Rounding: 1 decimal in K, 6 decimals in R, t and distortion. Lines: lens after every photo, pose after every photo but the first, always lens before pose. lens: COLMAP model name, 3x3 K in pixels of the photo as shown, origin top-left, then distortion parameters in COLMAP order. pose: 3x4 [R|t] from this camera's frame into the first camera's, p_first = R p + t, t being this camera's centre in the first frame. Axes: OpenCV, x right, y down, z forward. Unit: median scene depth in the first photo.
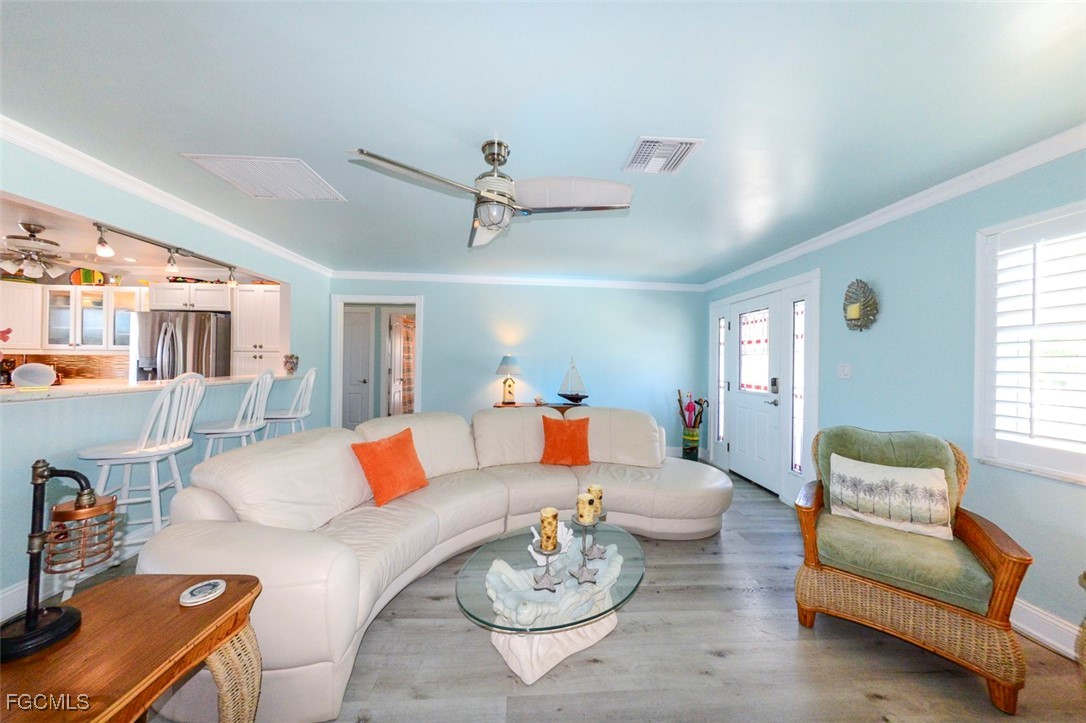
lens RADIAL K [[366.7, 0, 545.9], [0, 366.7, 361.9], [0, 0, 1]] dist [0.007306, -0.000159]
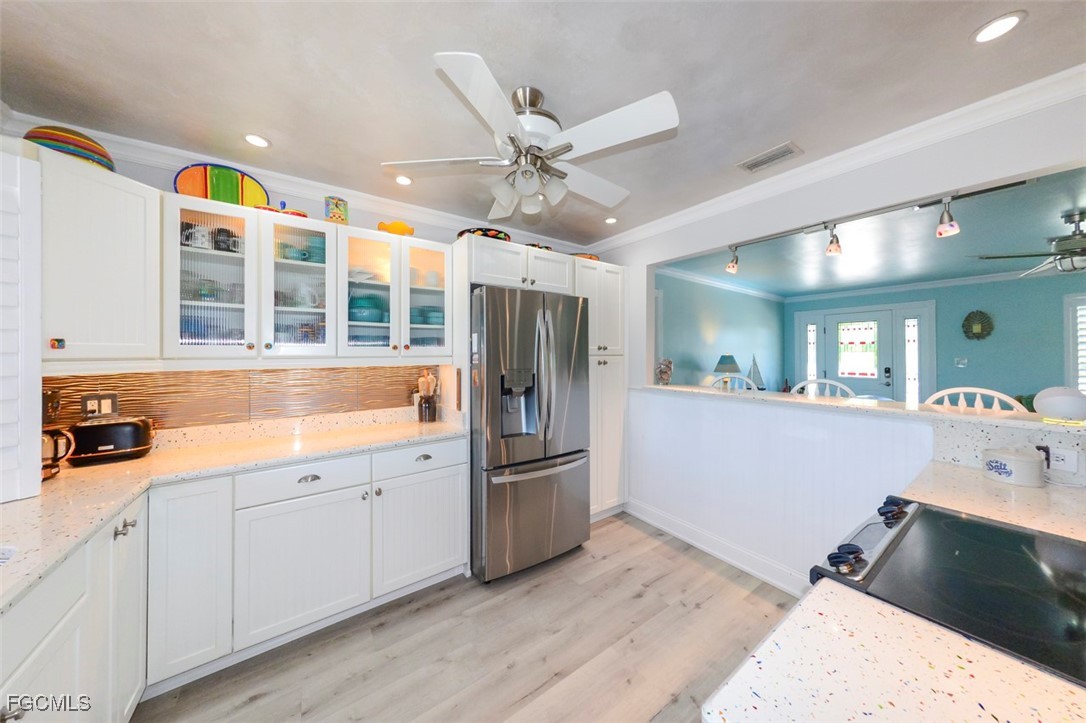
lens RADIAL K [[366.7, 0, 593.8], [0, 366.7, 353.6], [0, 0, 1]] dist [0.007306, -0.000159]
pose [[0.821317, -0.012449, 0.570337, -1.200375], [0.009557, 0.999922, 0.008063, -0.037047], [-0.570393, -0.001171, 0.821371, 0.425835]]
